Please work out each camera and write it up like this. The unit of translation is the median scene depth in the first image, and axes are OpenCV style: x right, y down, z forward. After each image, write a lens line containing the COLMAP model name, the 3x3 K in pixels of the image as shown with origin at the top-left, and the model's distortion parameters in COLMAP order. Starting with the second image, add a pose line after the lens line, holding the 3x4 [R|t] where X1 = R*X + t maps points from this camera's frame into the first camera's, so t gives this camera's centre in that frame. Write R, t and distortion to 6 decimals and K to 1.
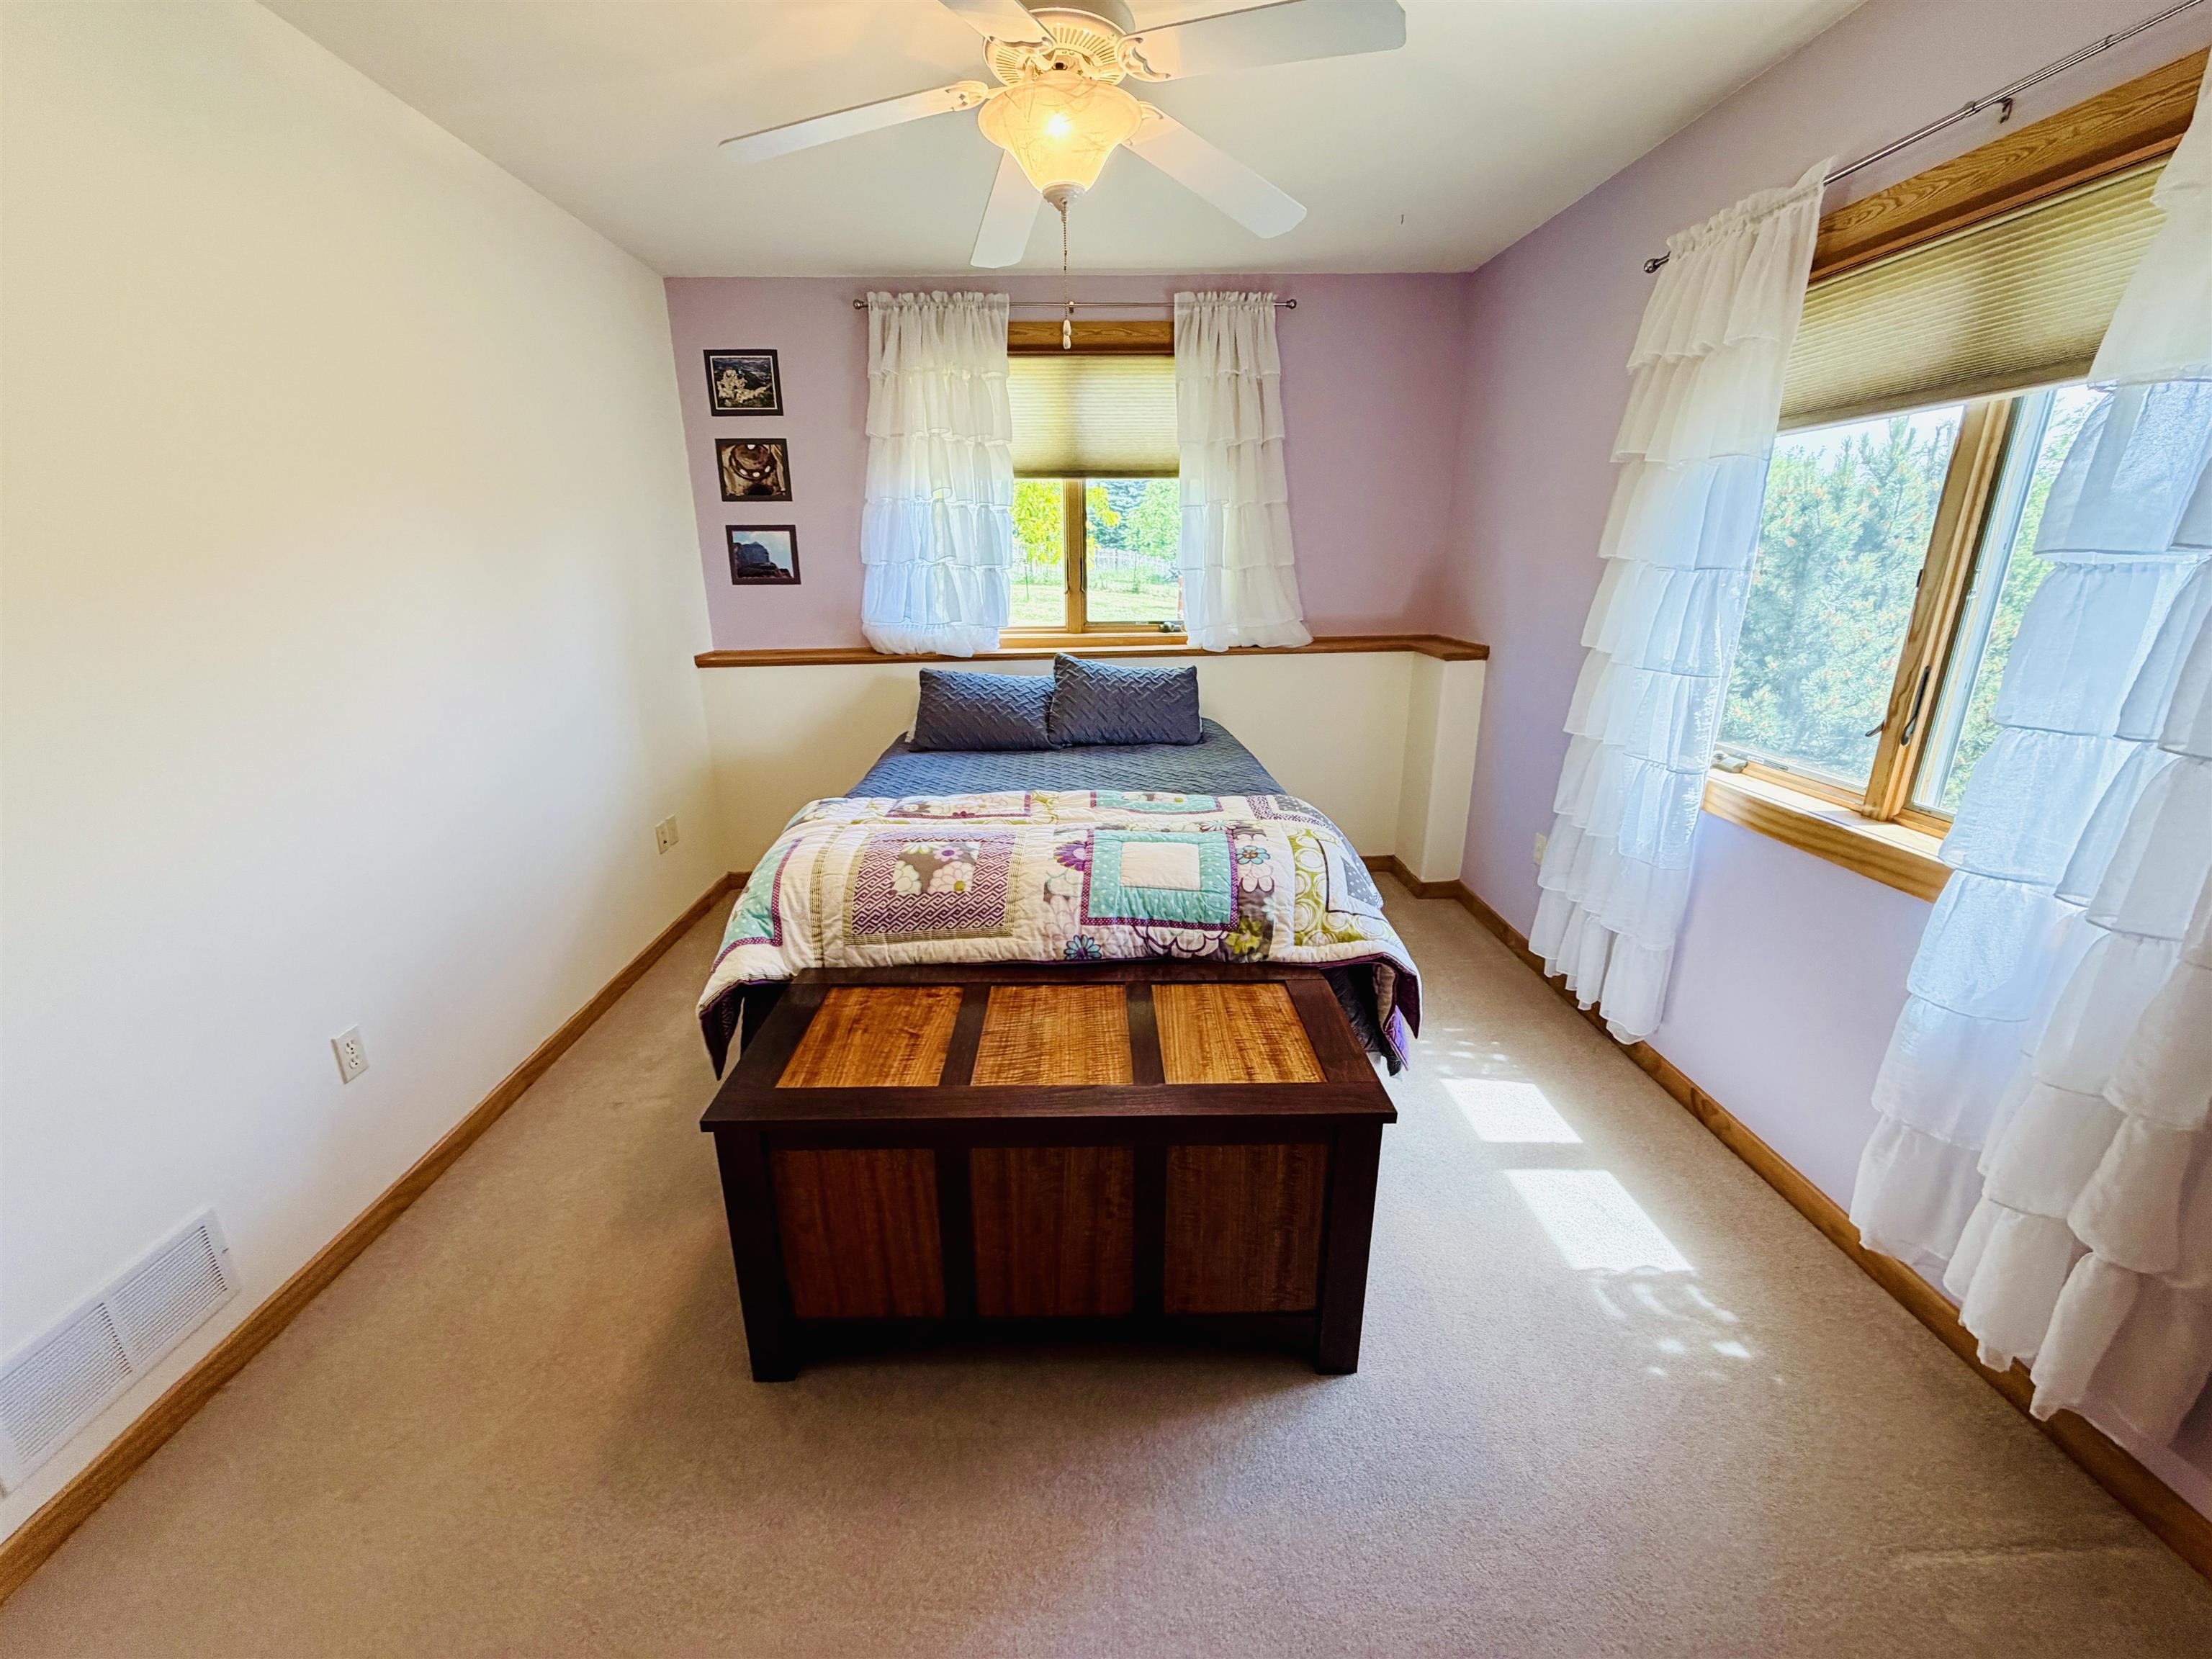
lens RADIAL K [[881.8, 0, 1096.9], [0, 881.8, 828.3], [0, 0, 1]] dist [0.000600, -0.000299]
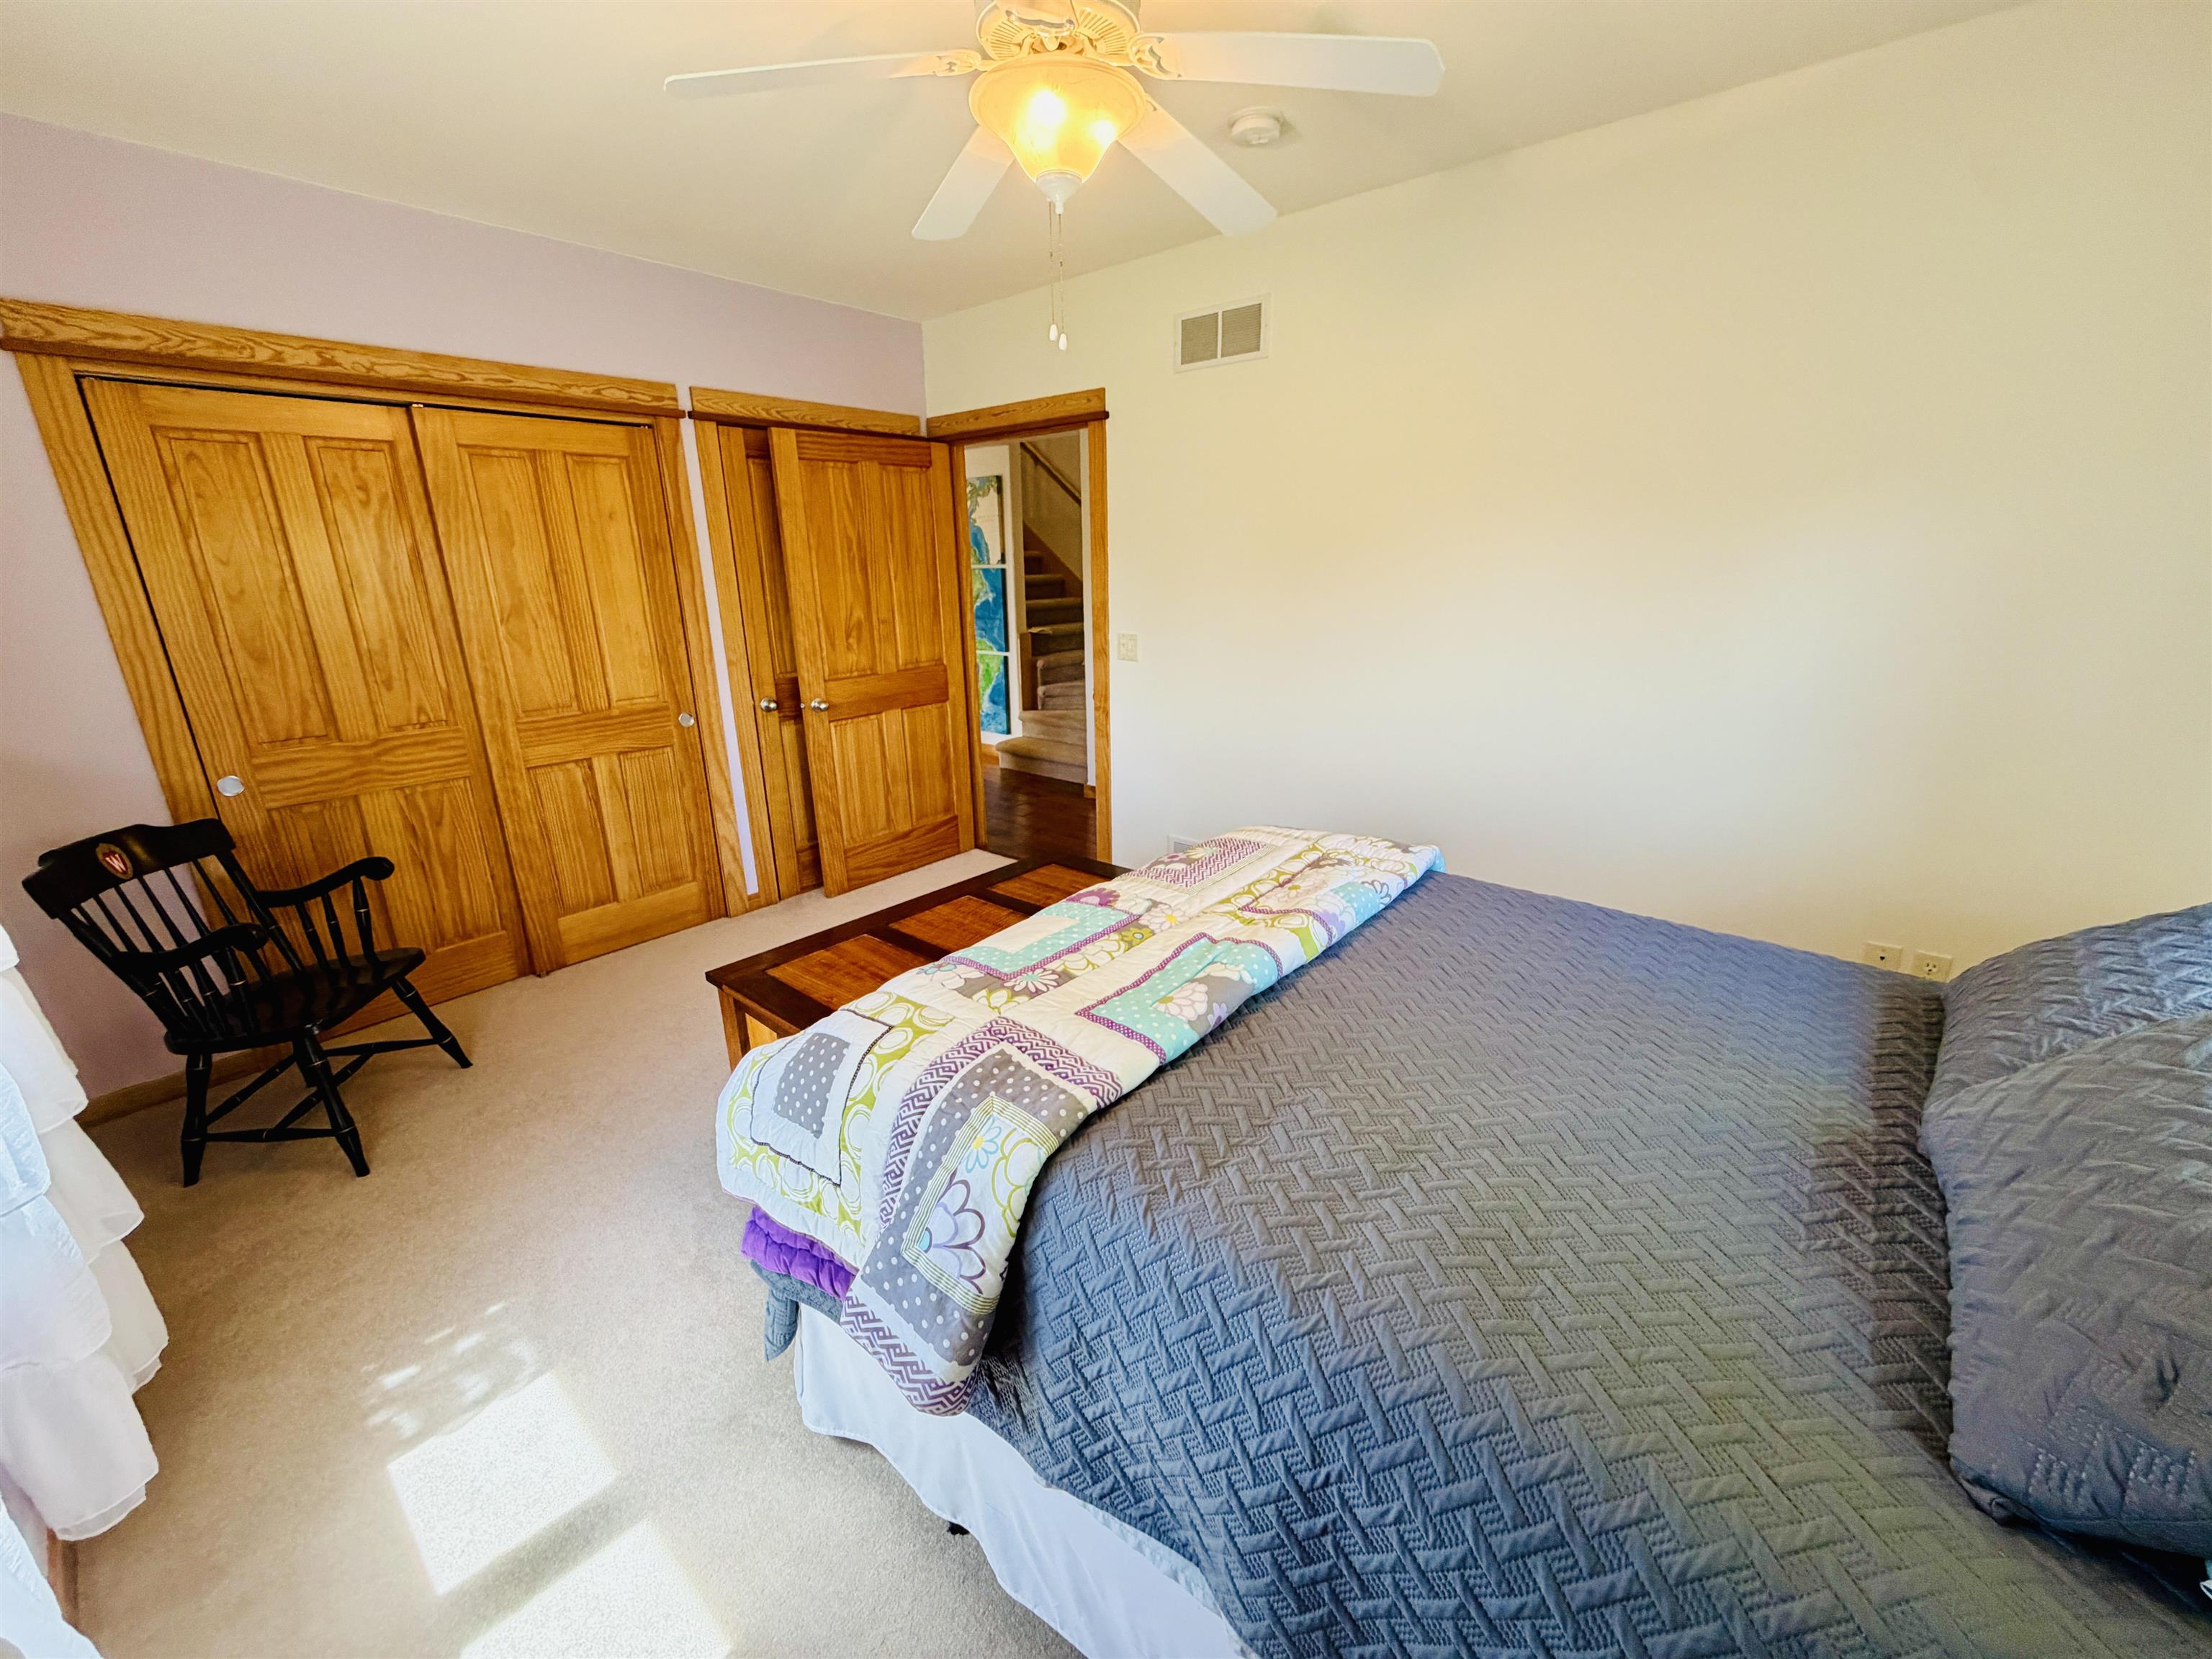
lens RADIAL K [[884.9, 0, 1096.7], [0, 884.9, 827.5], [0, 0, 1]] dist [0.001000, -0.000445]
pose [[-0.680035, 0.234286, -0.694739, 0.556430], [-0.196861, 0.854428, 0.480832, -0.445864], [0.706256, 0.463749, -0.534919, 1.375468]]
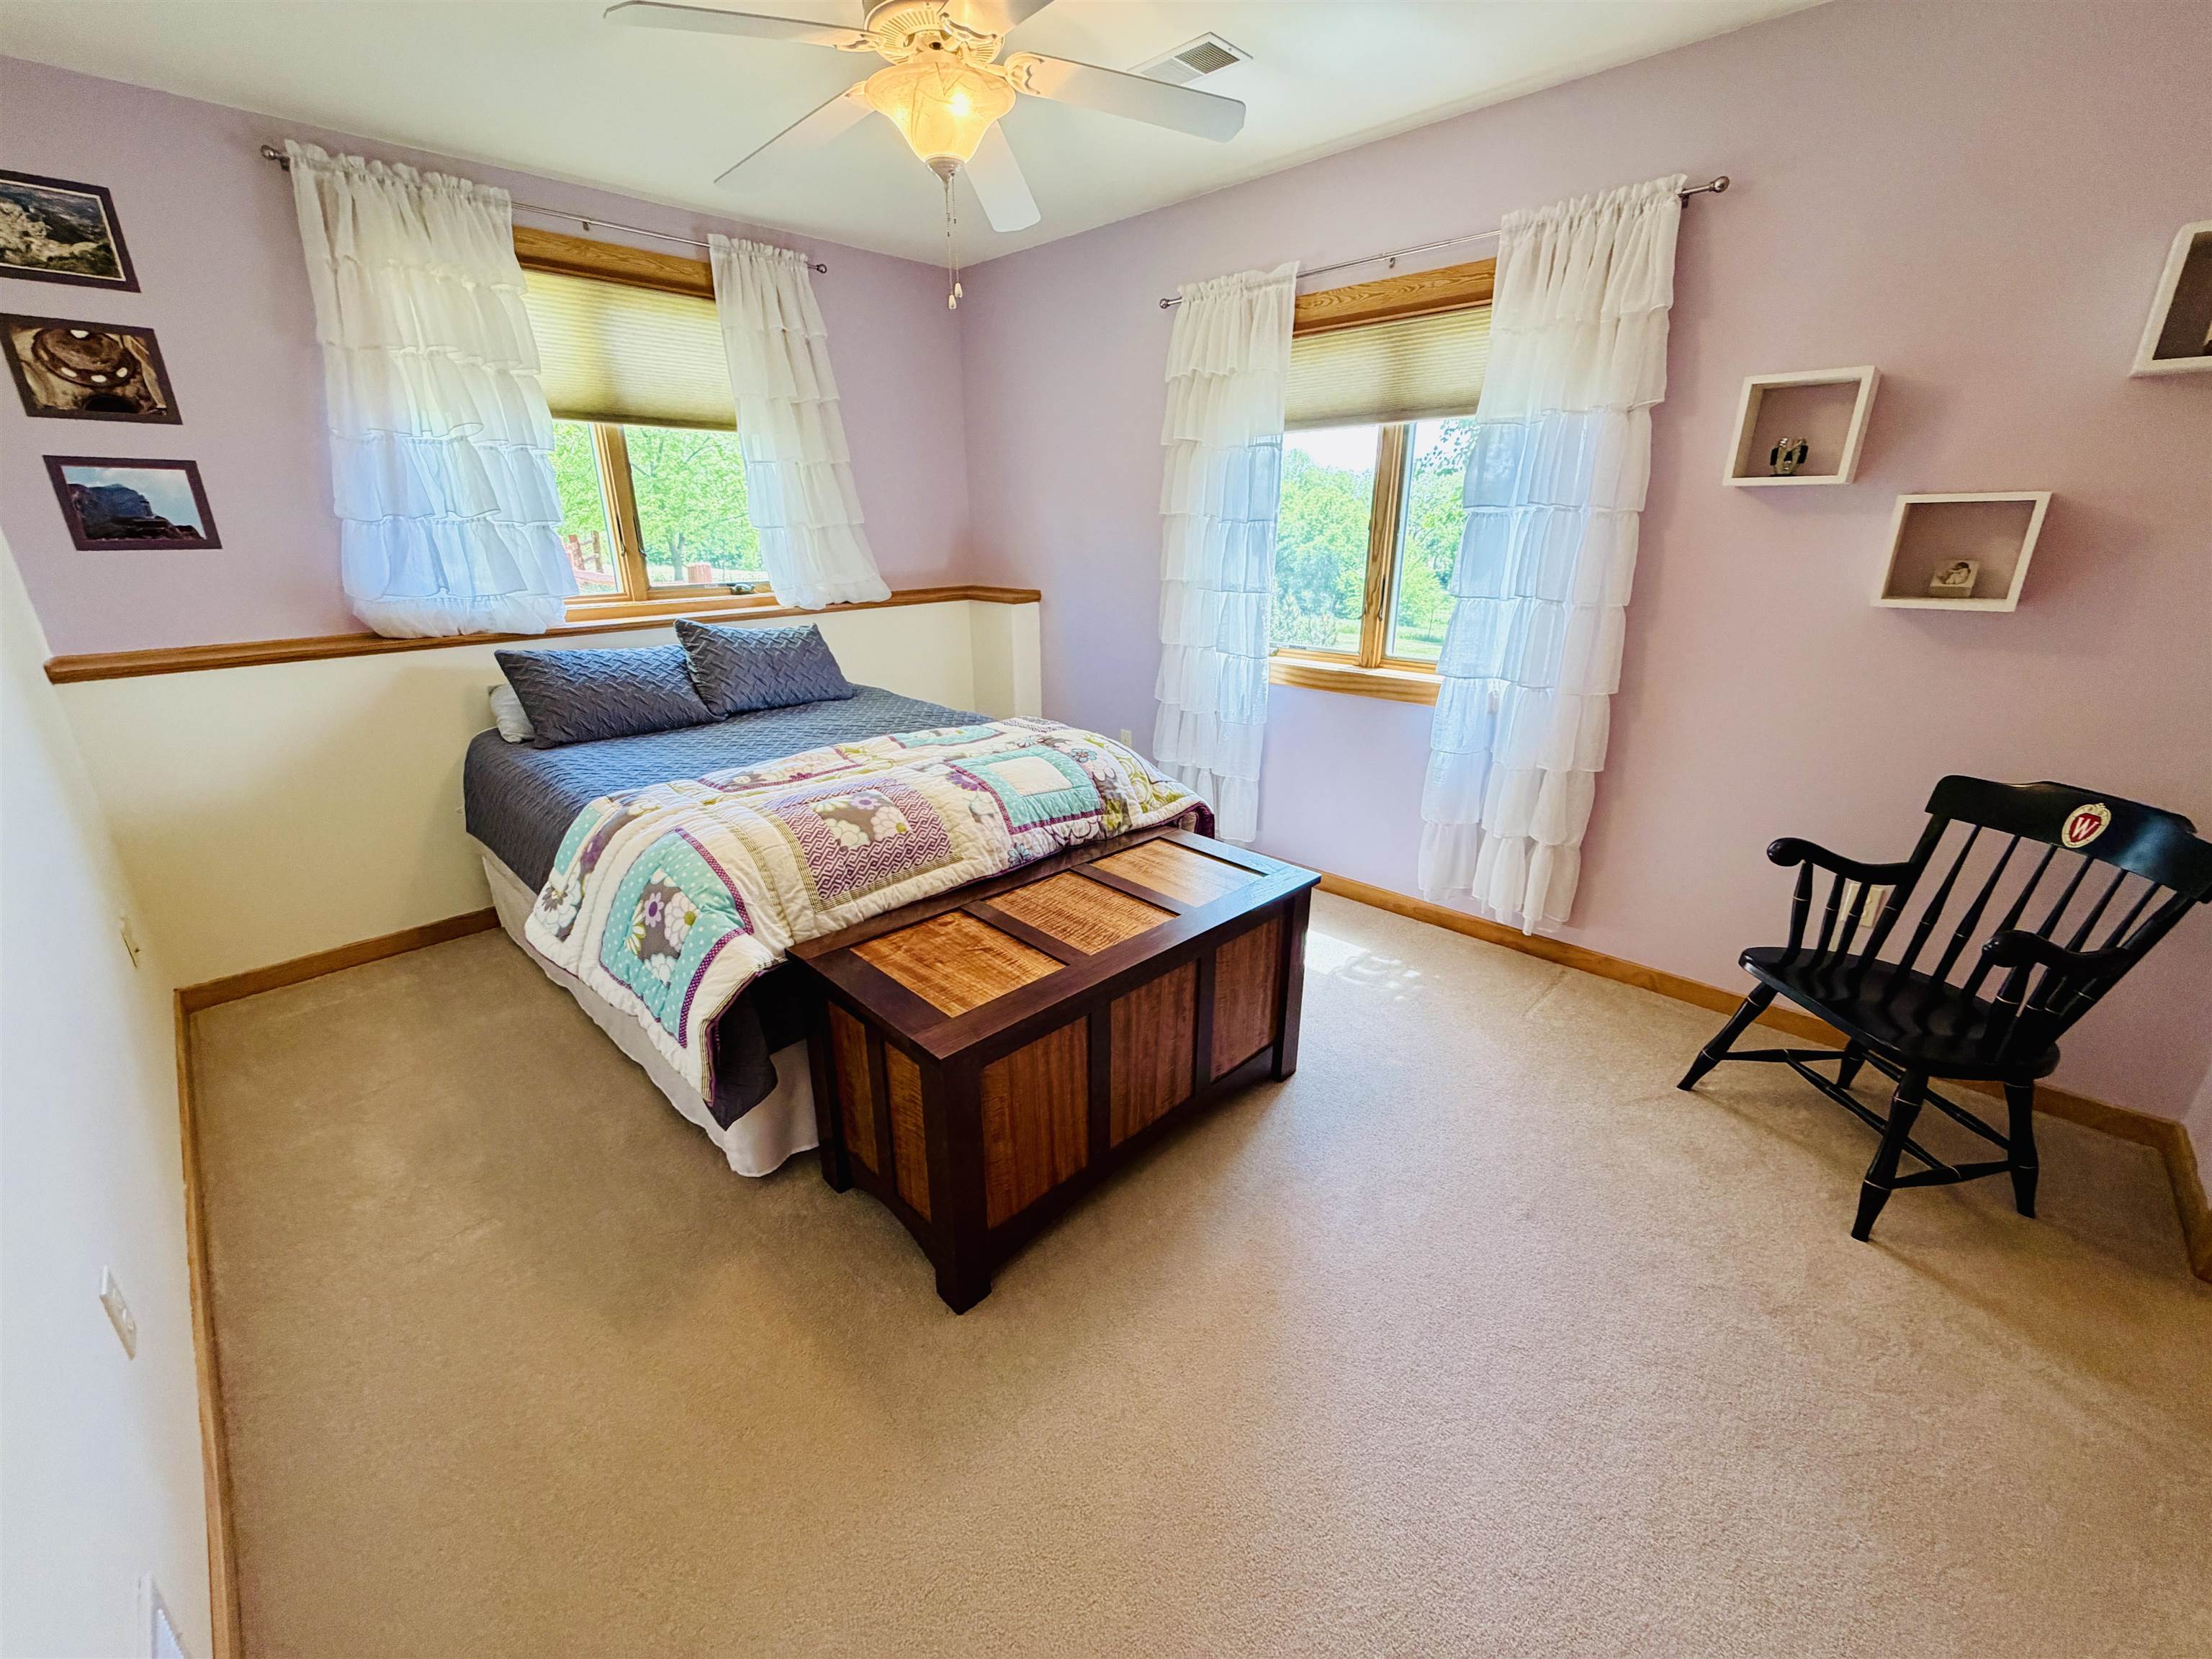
lens RADIAL K [[884.9, 0, 1096.7], [0, 884.9, 827.5], [0, 0, 1]] dist [0.001000, -0.000445]
pose [[0.720805, -0.220813, 0.657025, -0.603390], [0.203437, 0.973548, 0.104004, 0.004602], [-0.662611, 0.058696, 0.746660, 0.075739]]
